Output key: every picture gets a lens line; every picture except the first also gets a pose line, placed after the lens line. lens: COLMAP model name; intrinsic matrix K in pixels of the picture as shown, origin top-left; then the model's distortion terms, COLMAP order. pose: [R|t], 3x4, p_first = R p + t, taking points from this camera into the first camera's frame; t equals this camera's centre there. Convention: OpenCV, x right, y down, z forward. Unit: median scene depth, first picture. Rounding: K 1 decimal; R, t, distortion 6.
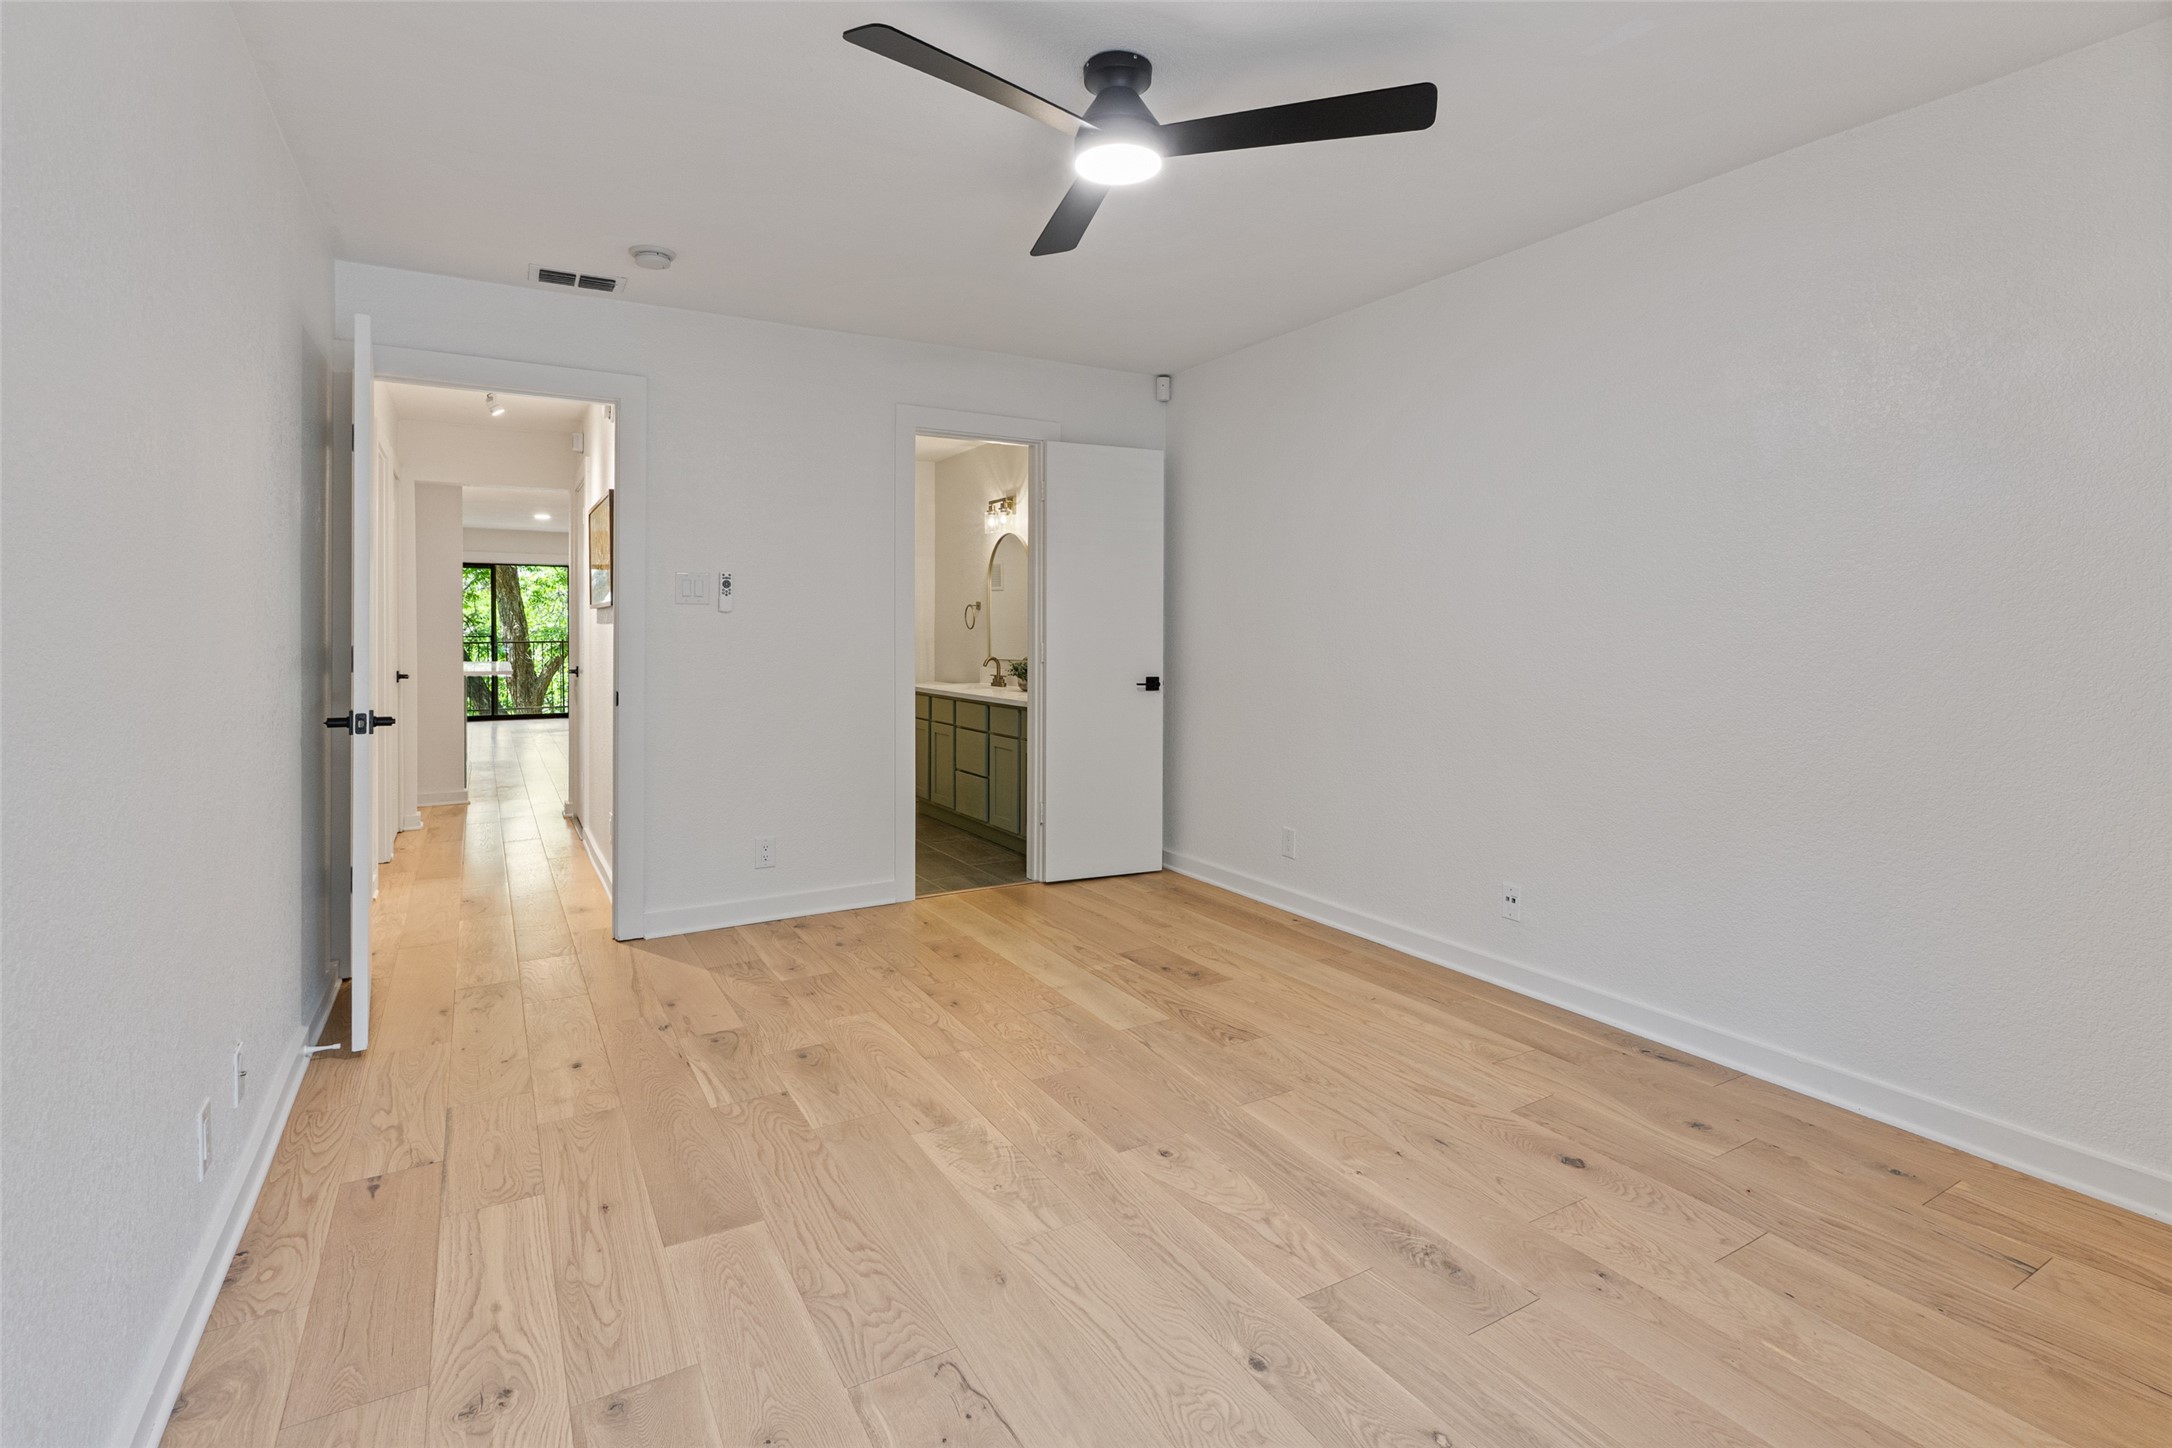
lens RADIAL K [[1033.1, 0, 1039.8], [0, 1033.1, 641.0], [0, 0, 1]] dist [-0.013094, 0.001954]
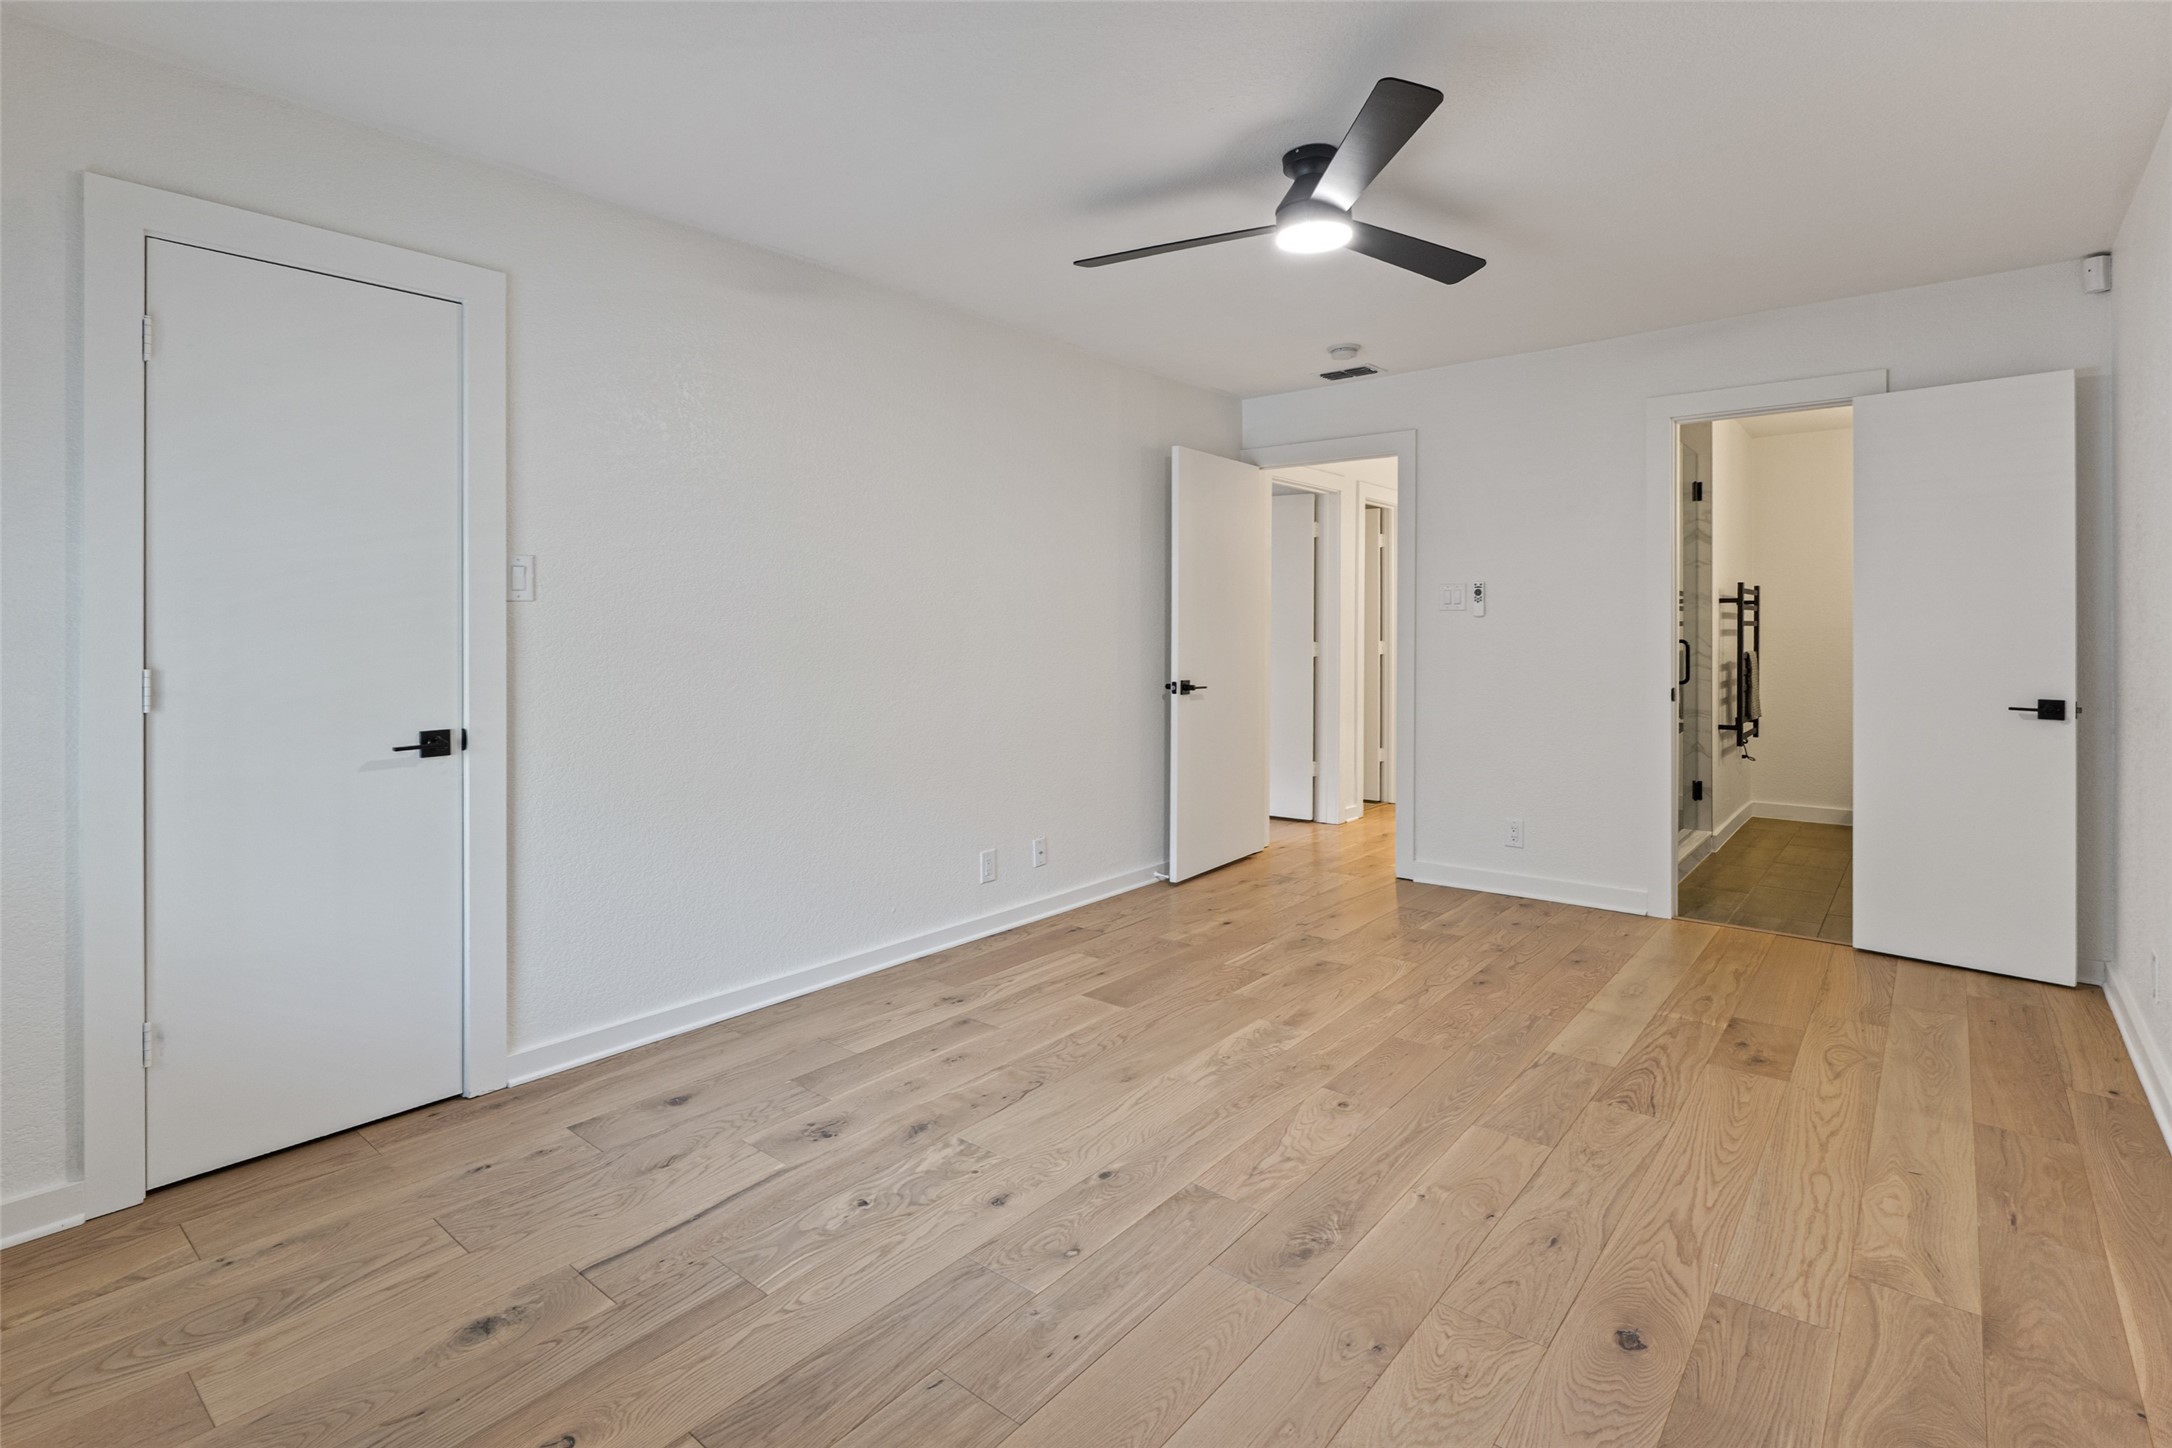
lens RADIAL K [[1016.6, 0, 1132.8], [0, 1016.6, 625.6], [0, 0, 1]] dist [-0.011777, 0.001417]
pose [[0.380121, -0.005604, -0.924920, 1.013227], [-0.008788, 0.999915, -0.009670, -0.006290], [0.924895, 0.011804, 0.380039, 0.355528]]
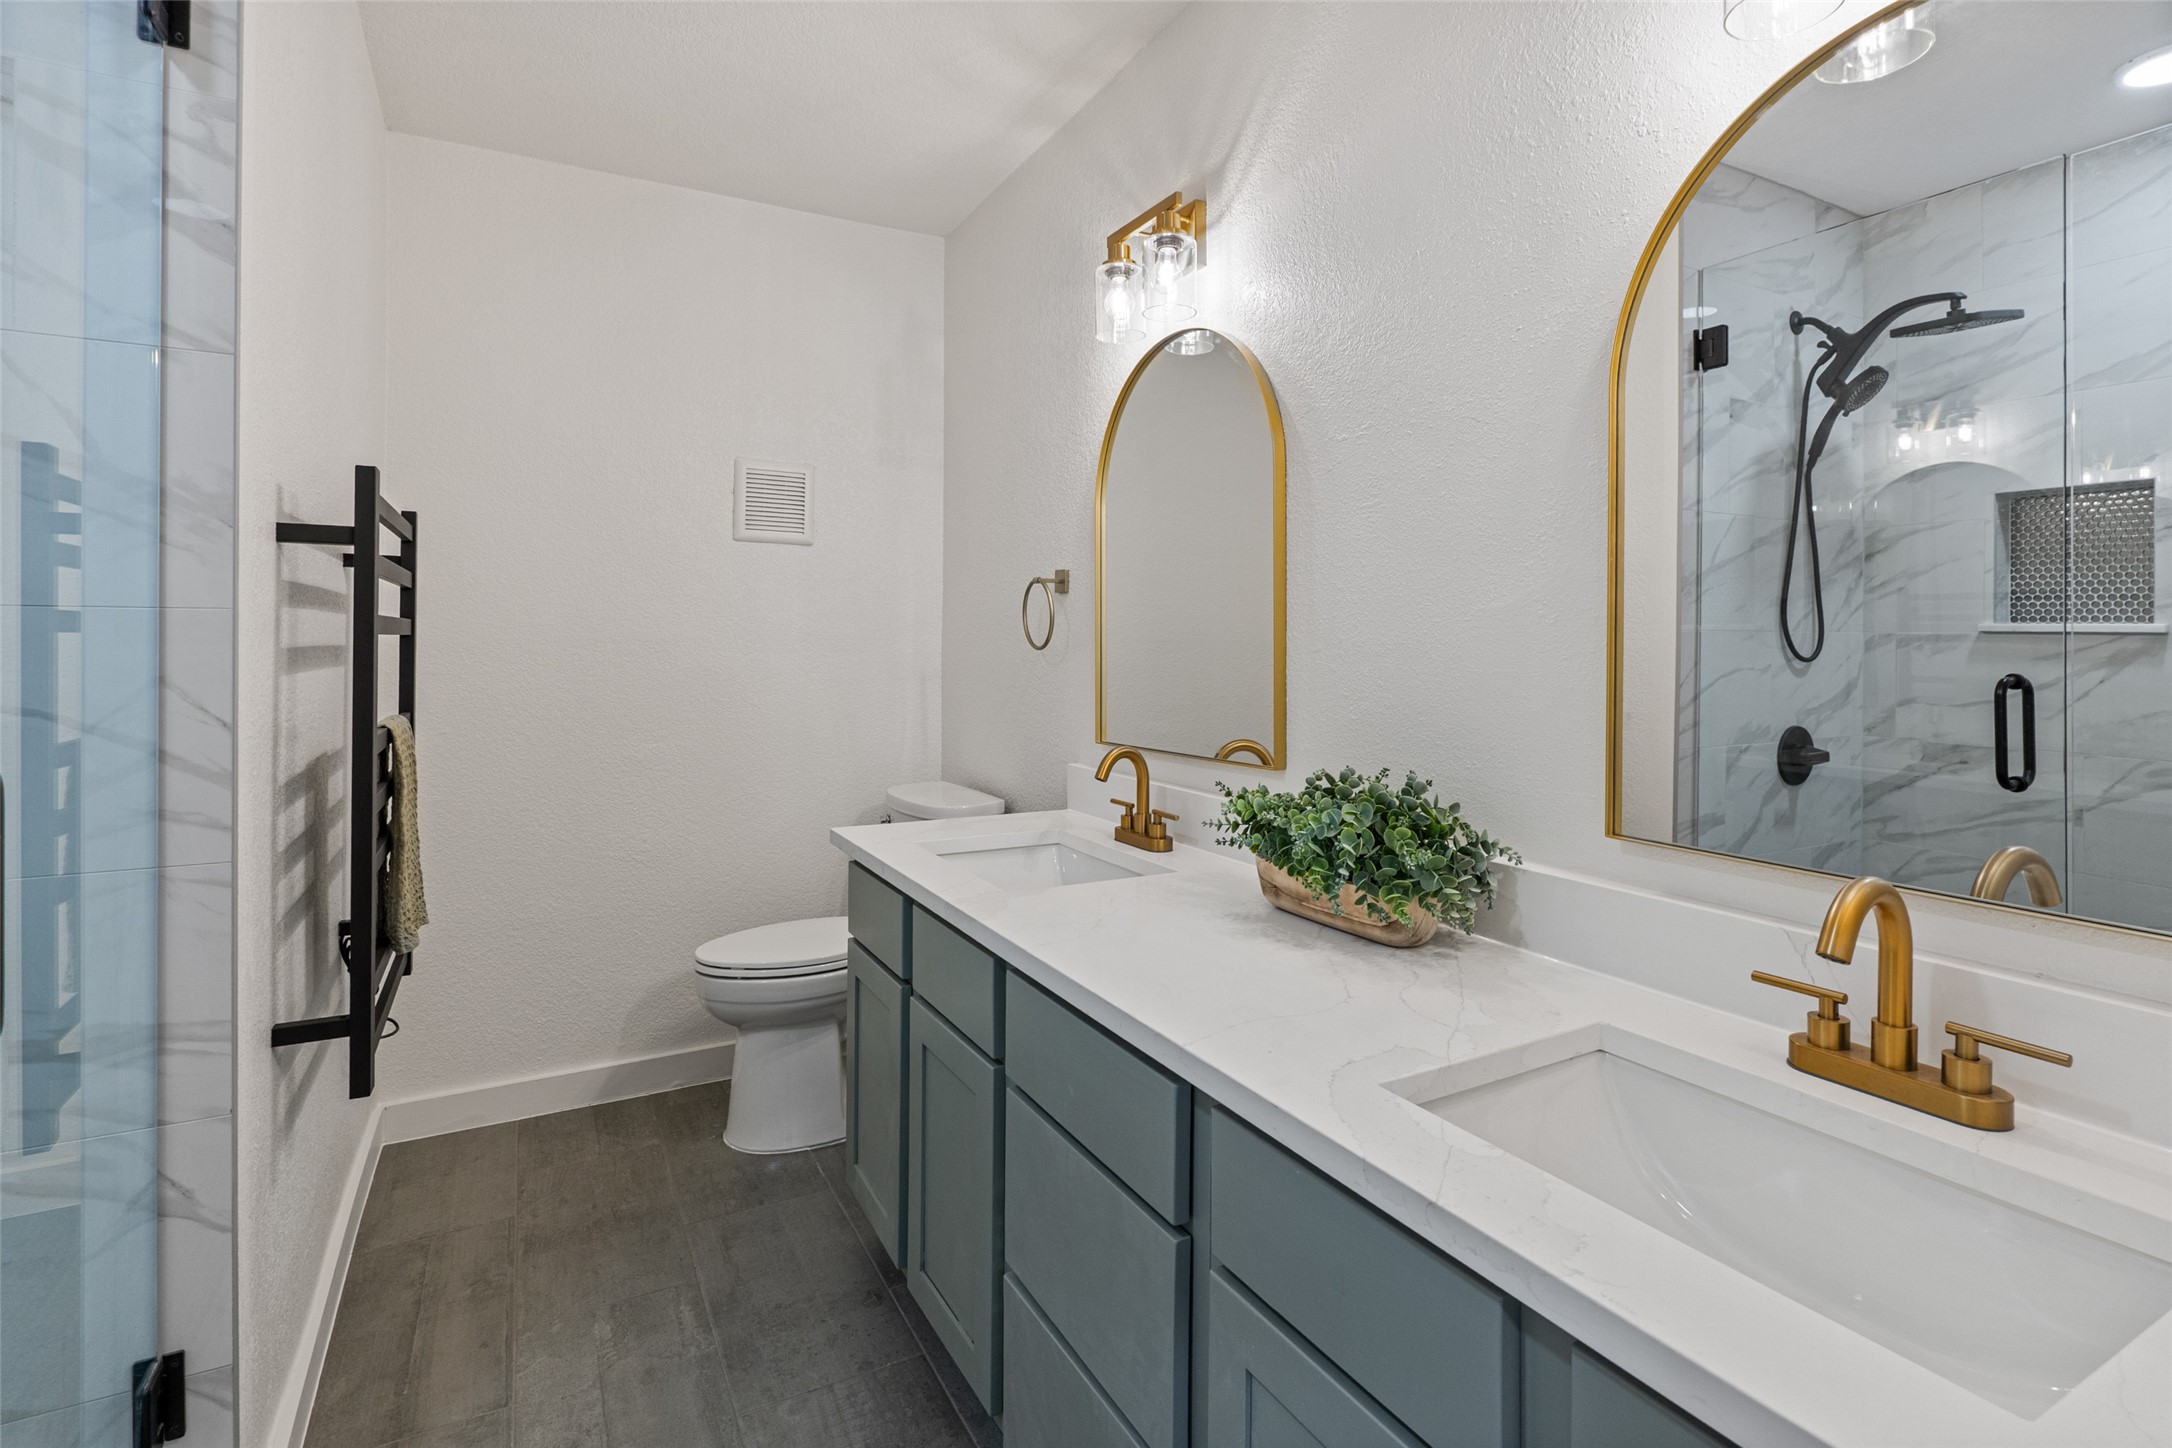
lens RADIAL K [[1016.6, 0, 1055.1], [0, 1016.6, 633.3], [0, 0, 1]] dist [-0.011777, 0.001417]
pose [[0.999624, 0.002625, -0.027287, -0.155804], [-0.002998, 0.999903, -0.013631, -0.033179], [0.027249, 0.013708, 0.999535, 1.908852]]
